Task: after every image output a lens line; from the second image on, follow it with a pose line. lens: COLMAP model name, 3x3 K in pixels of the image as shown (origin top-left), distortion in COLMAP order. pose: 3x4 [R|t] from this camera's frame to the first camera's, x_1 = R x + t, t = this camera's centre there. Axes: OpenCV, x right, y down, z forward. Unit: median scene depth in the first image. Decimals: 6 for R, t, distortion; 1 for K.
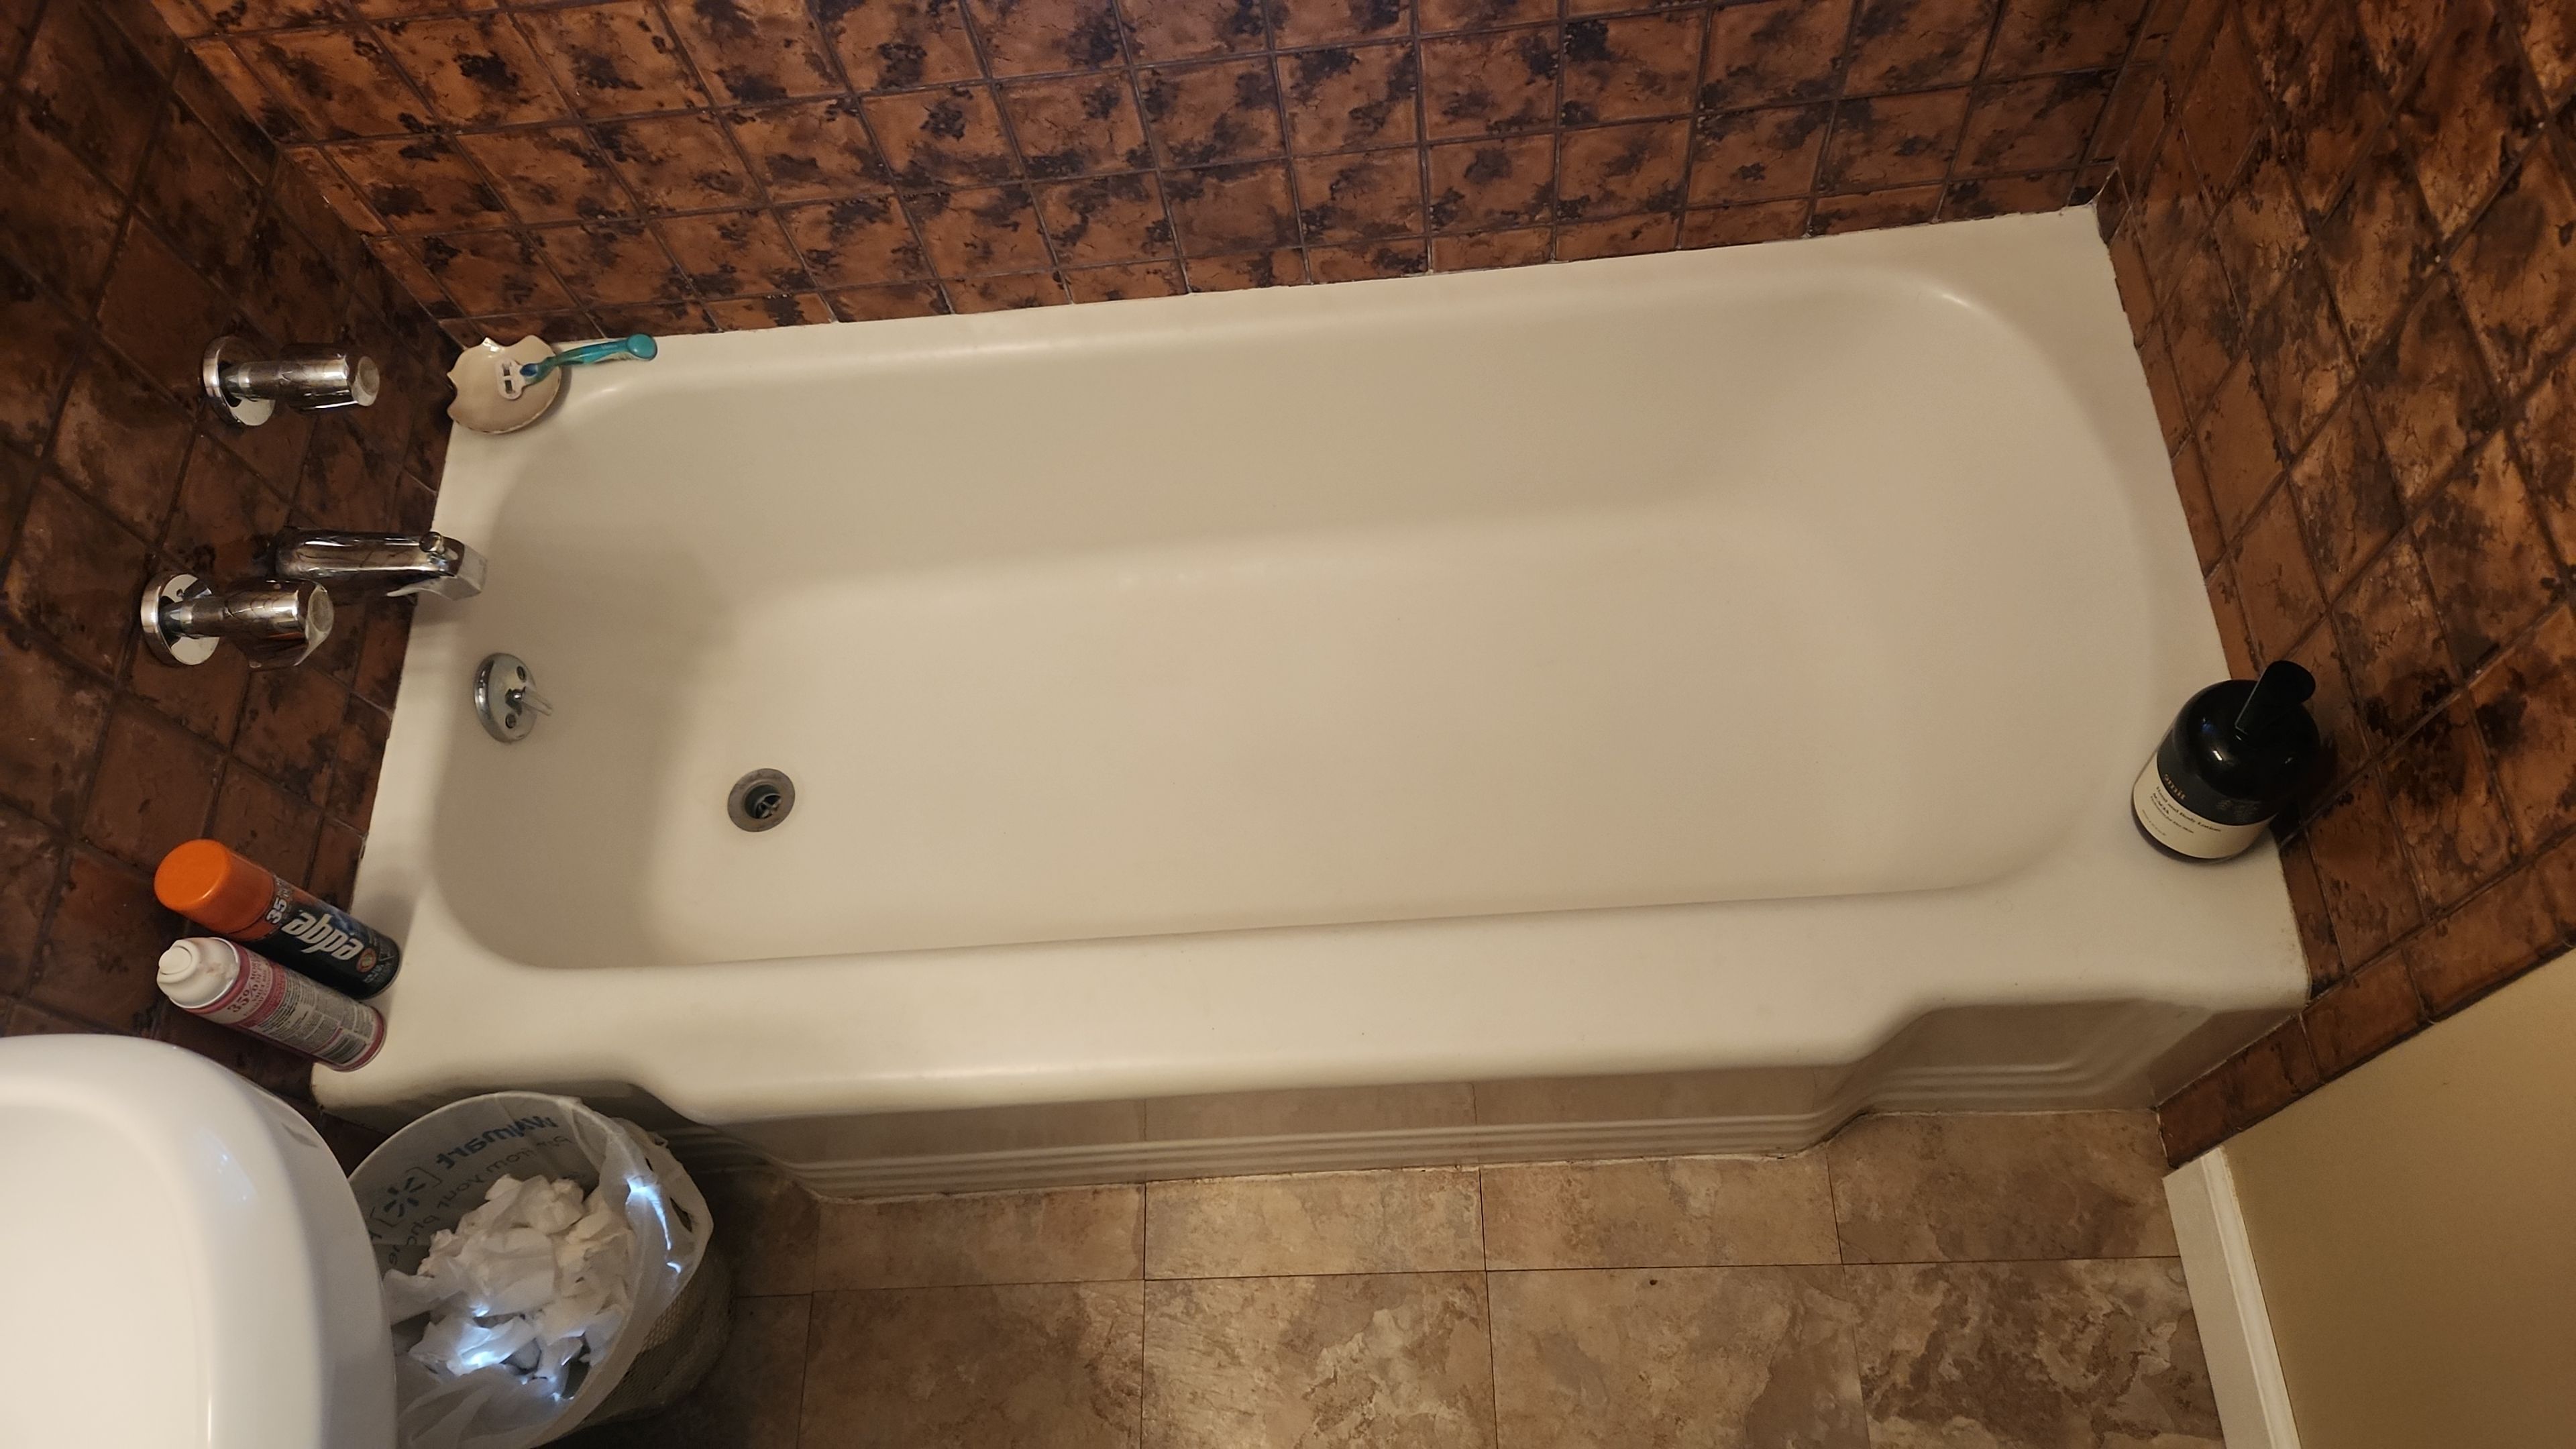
lens RADIAL K [[1710.8, 0, 1295.0], [0, 1710.8, 731.1], [0, 0, 1]] dist [0.073789, -0.070441]
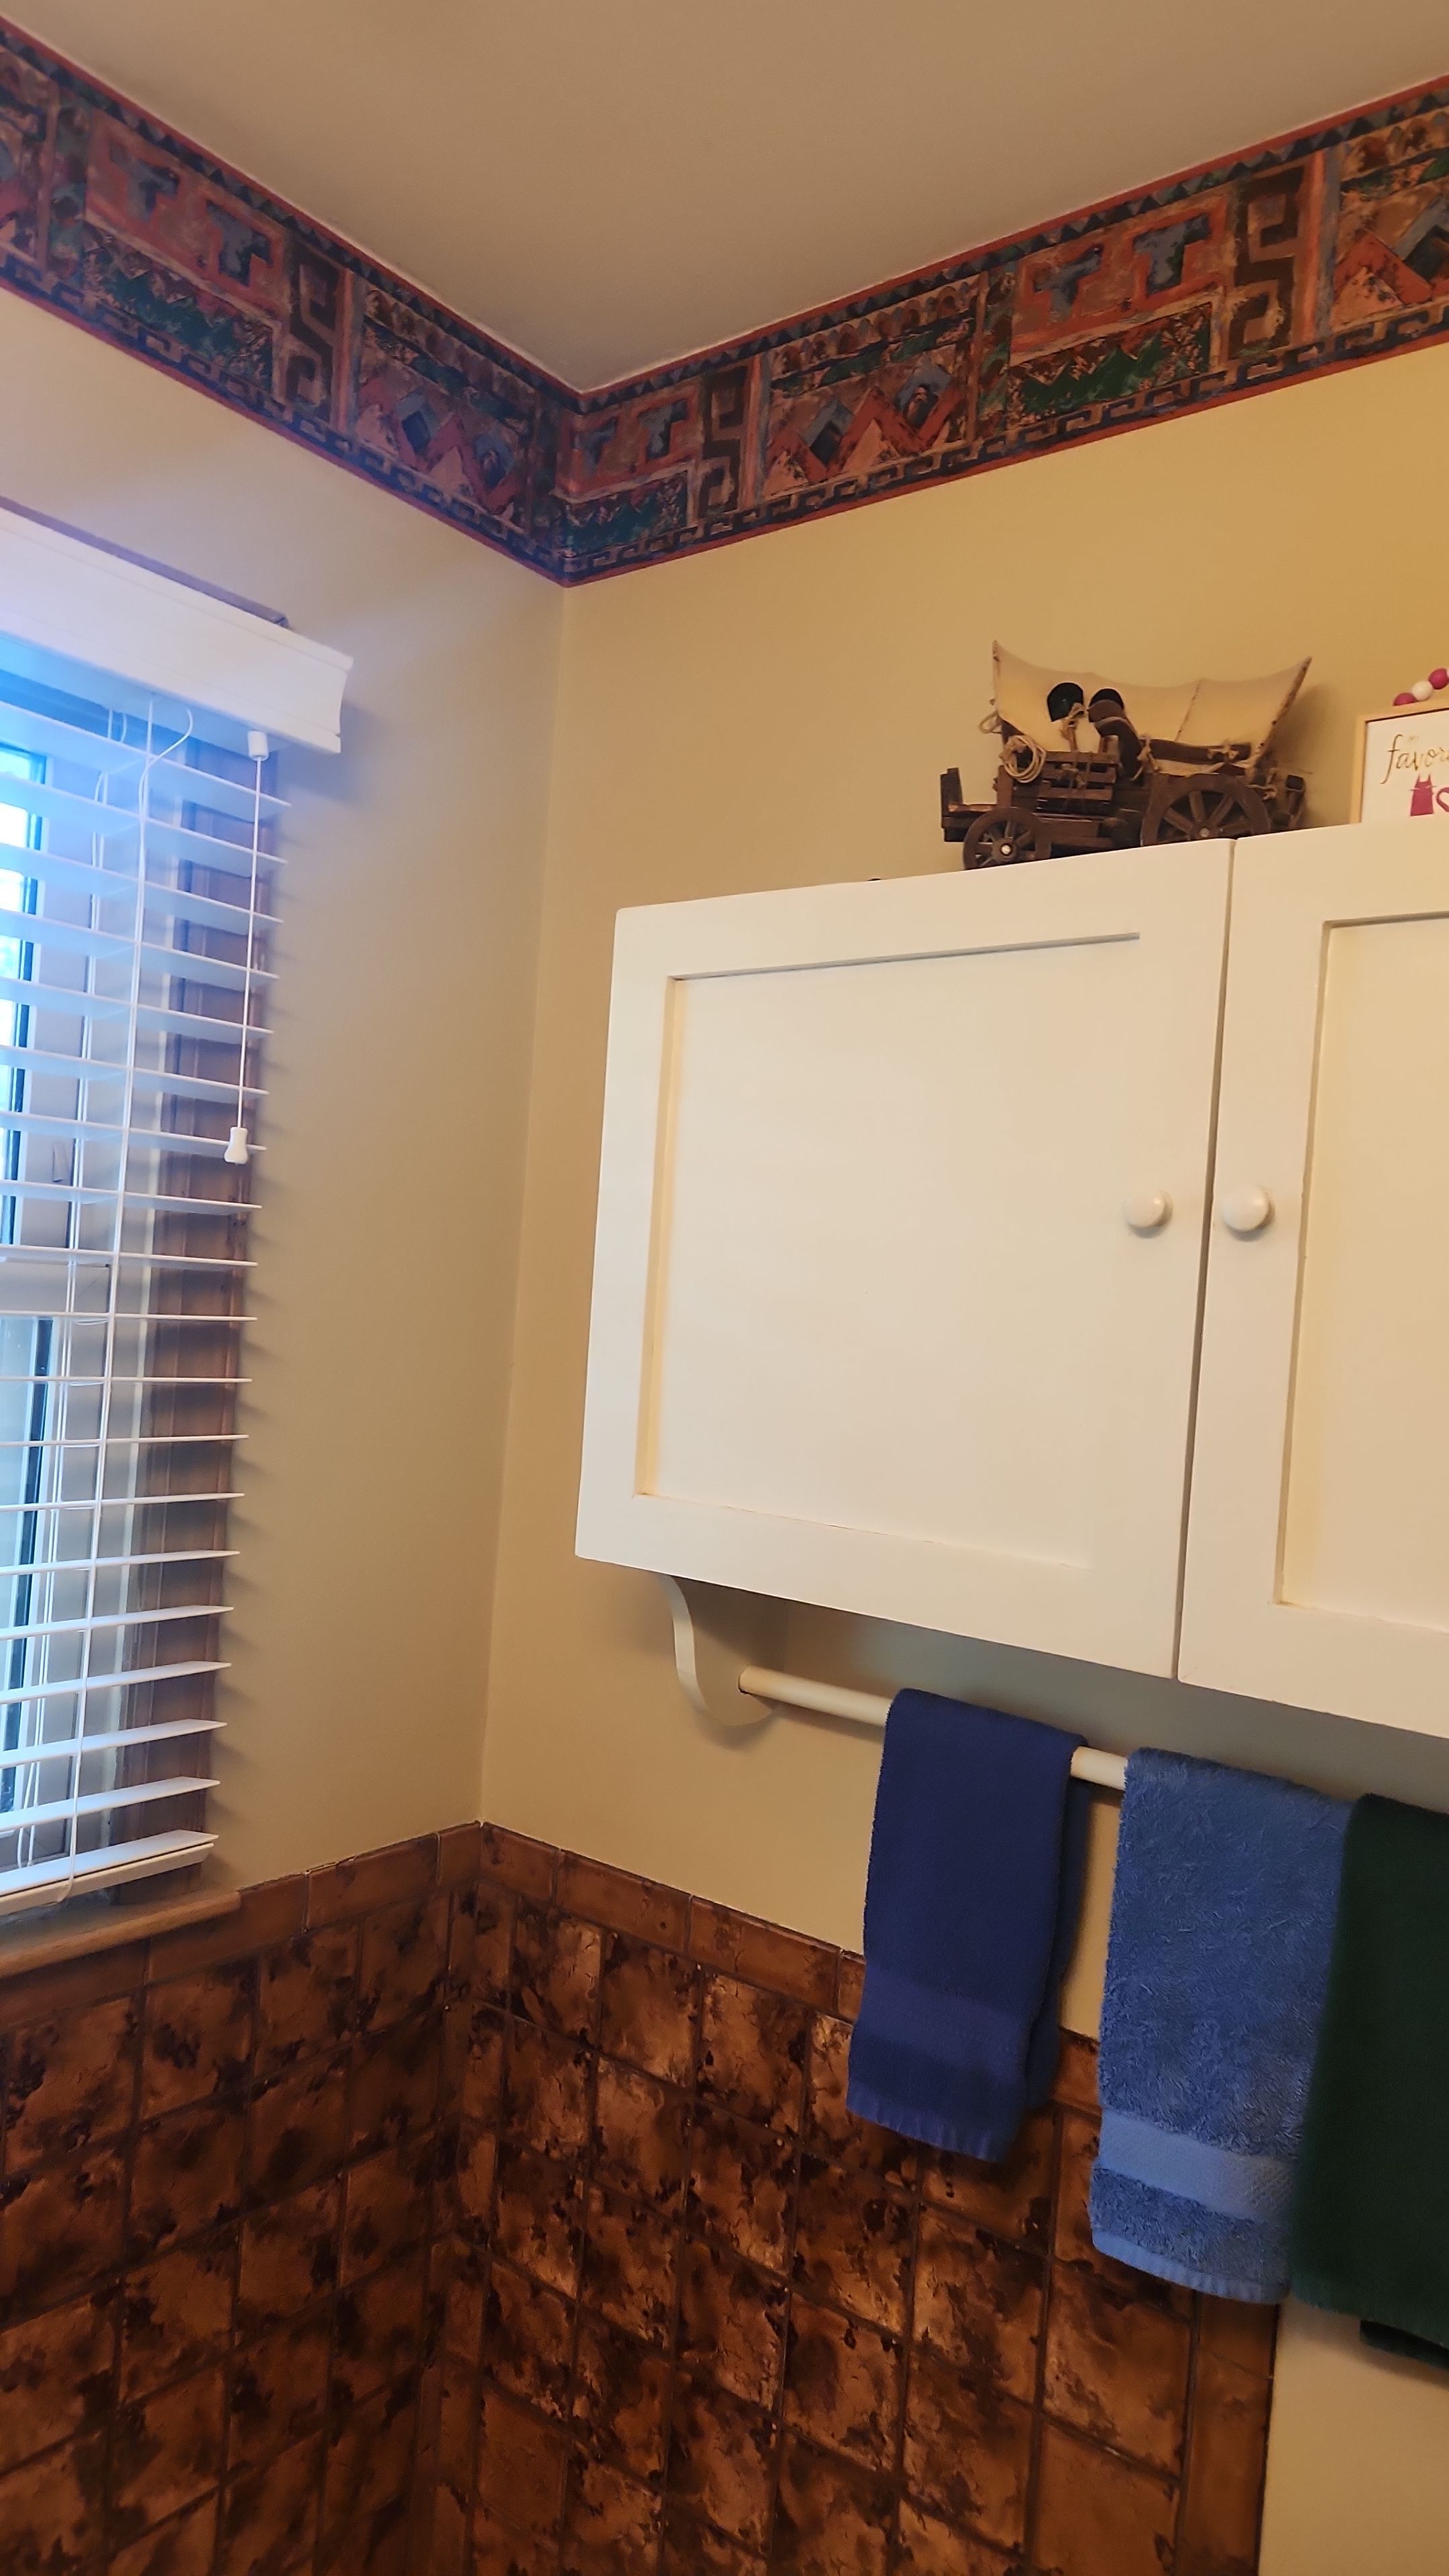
lens RADIAL K [[1710.8, 0, 694.0], [0, 1710.8, 1313.4], [0, 0, 1]] dist [0.073789, -0.070441]
pose [[0.635556, 0.142531, 0.758784, -0.390751], [0.632885, 0.466708, -0.617770, 0.090782], [-0.442182, 0.872851, 0.206413, -0.015676]]
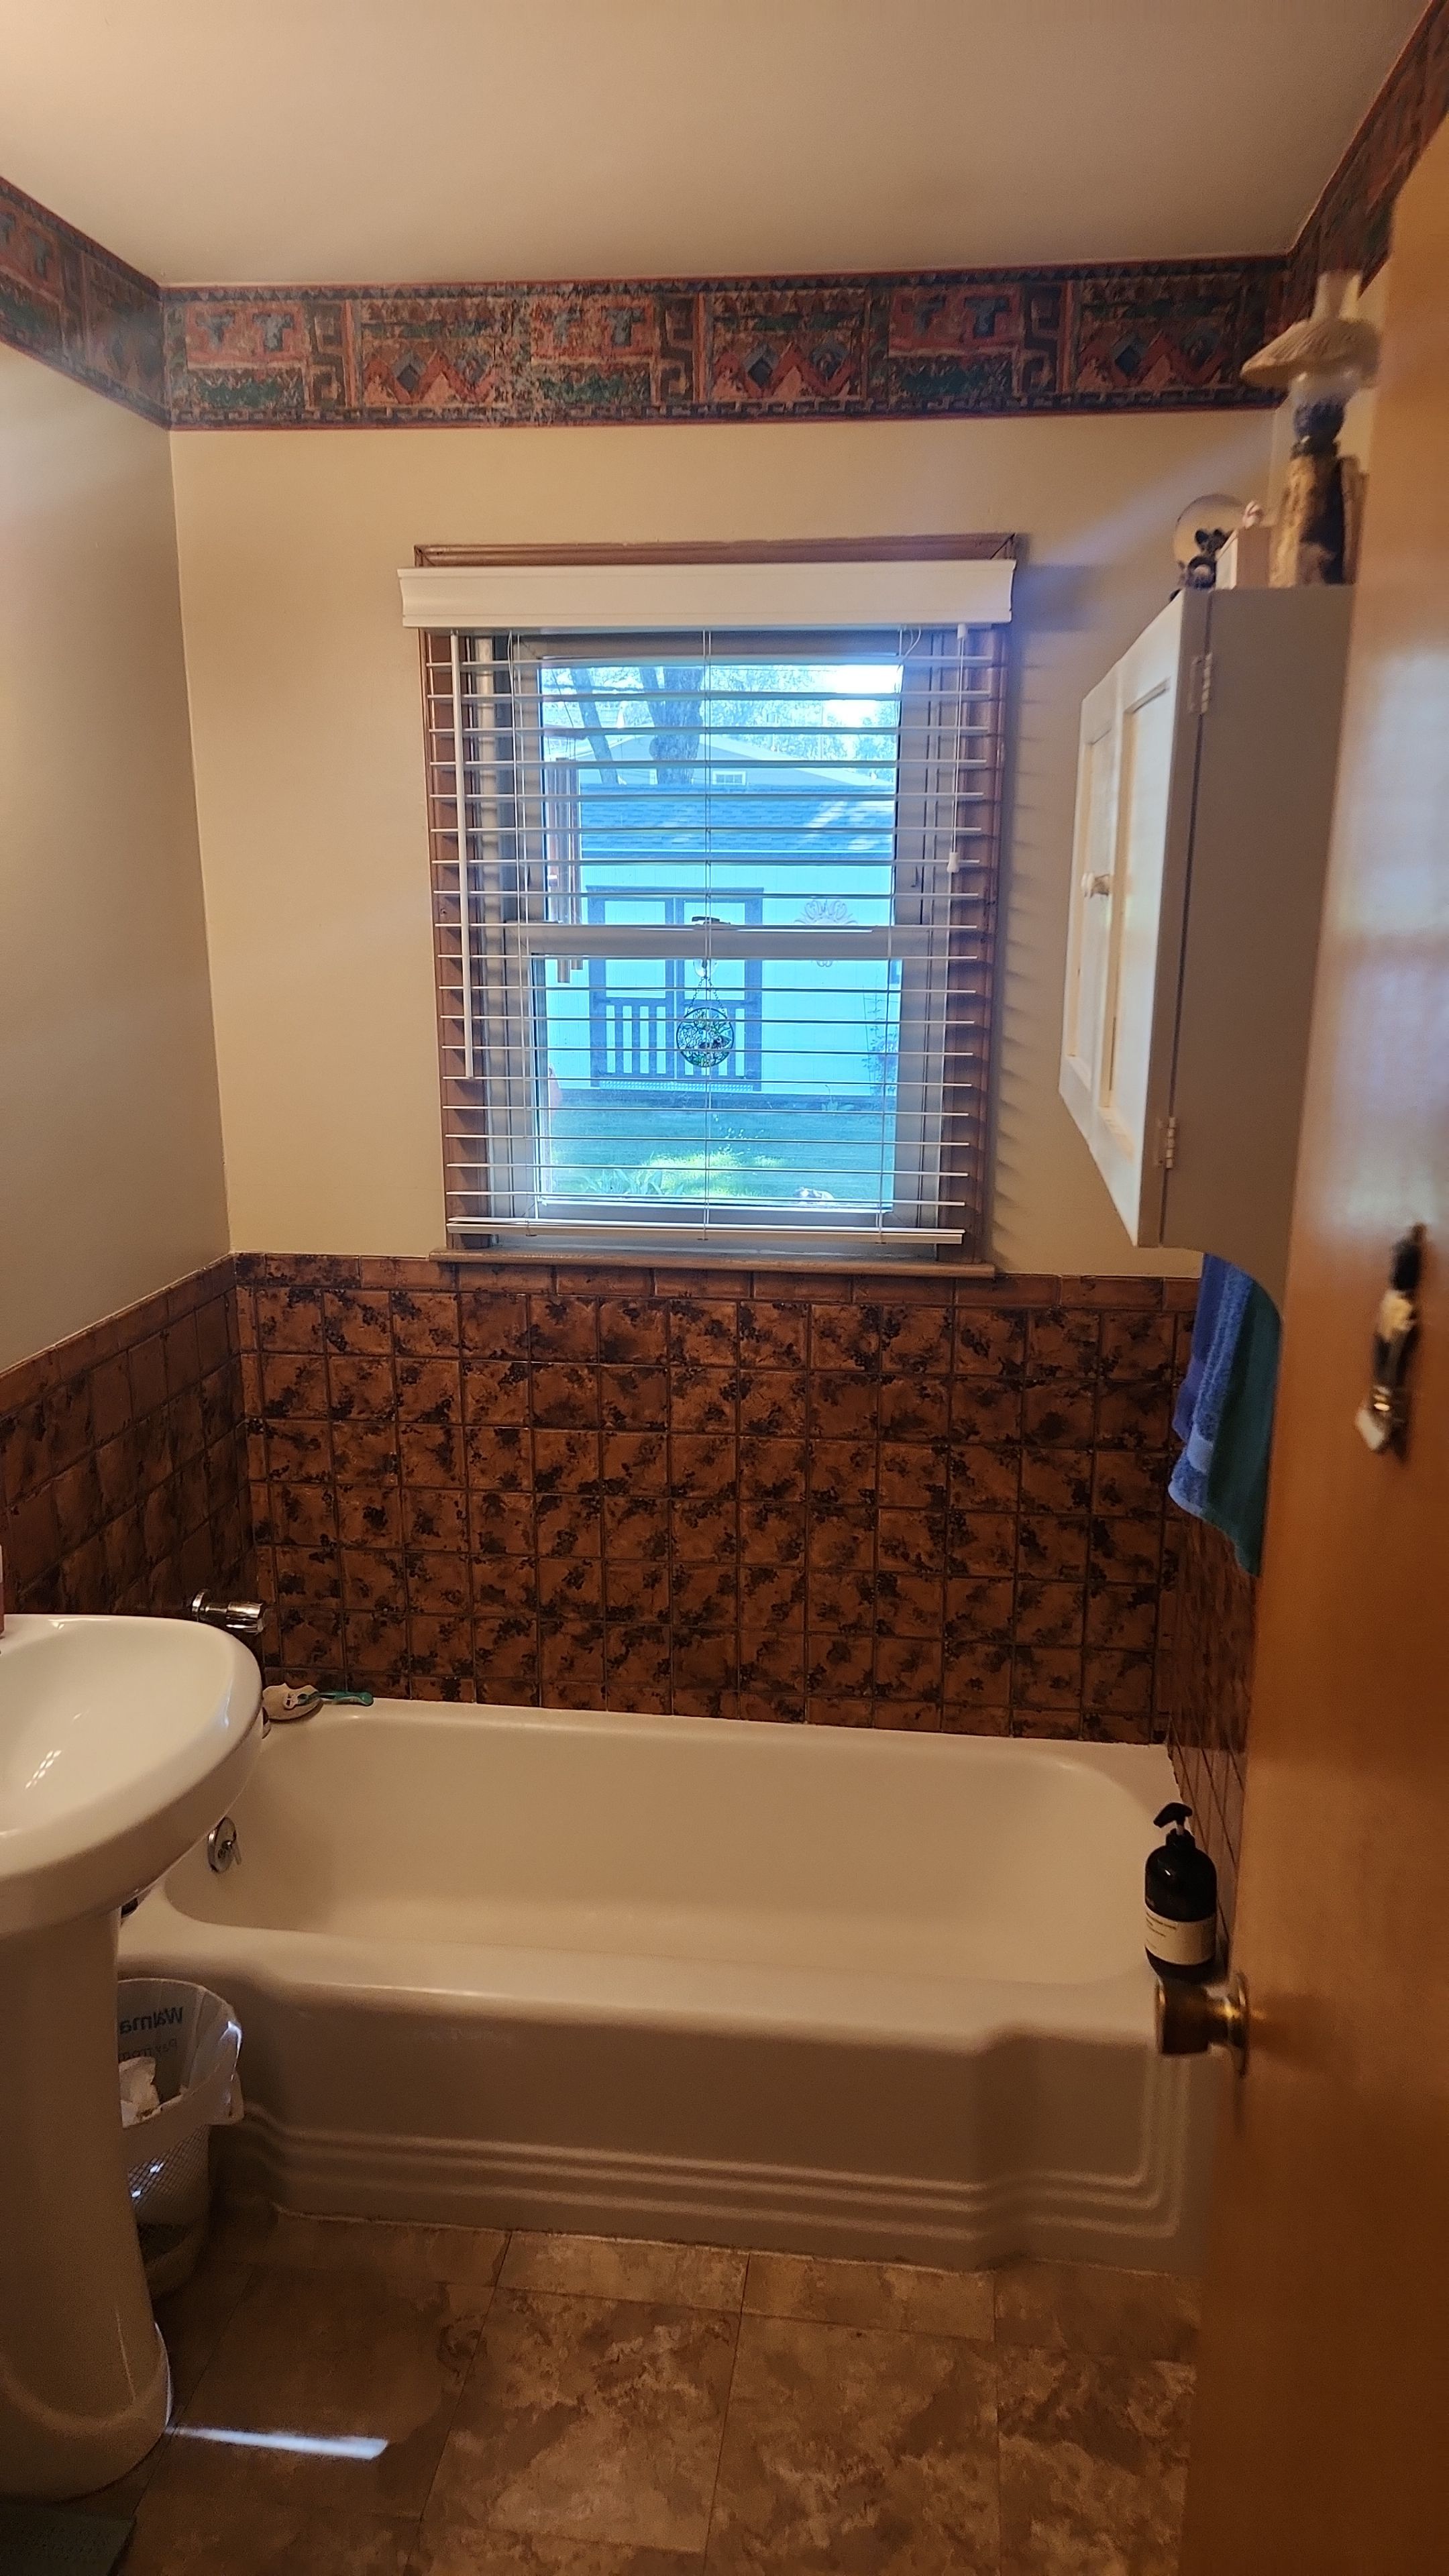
lens RADIAL K [[1710.8, 0, 741.0], [0, 1710.8, 1304.7], [0, 0, 1]] dist [0.073789, -0.070441]
pose [[0.984433, 0.141369, -0.104430, 0.150210], [-0.170832, 0.629940, -0.757622, 0.907220], [-0.041320, 0.763669, 0.644285, -0.535503]]
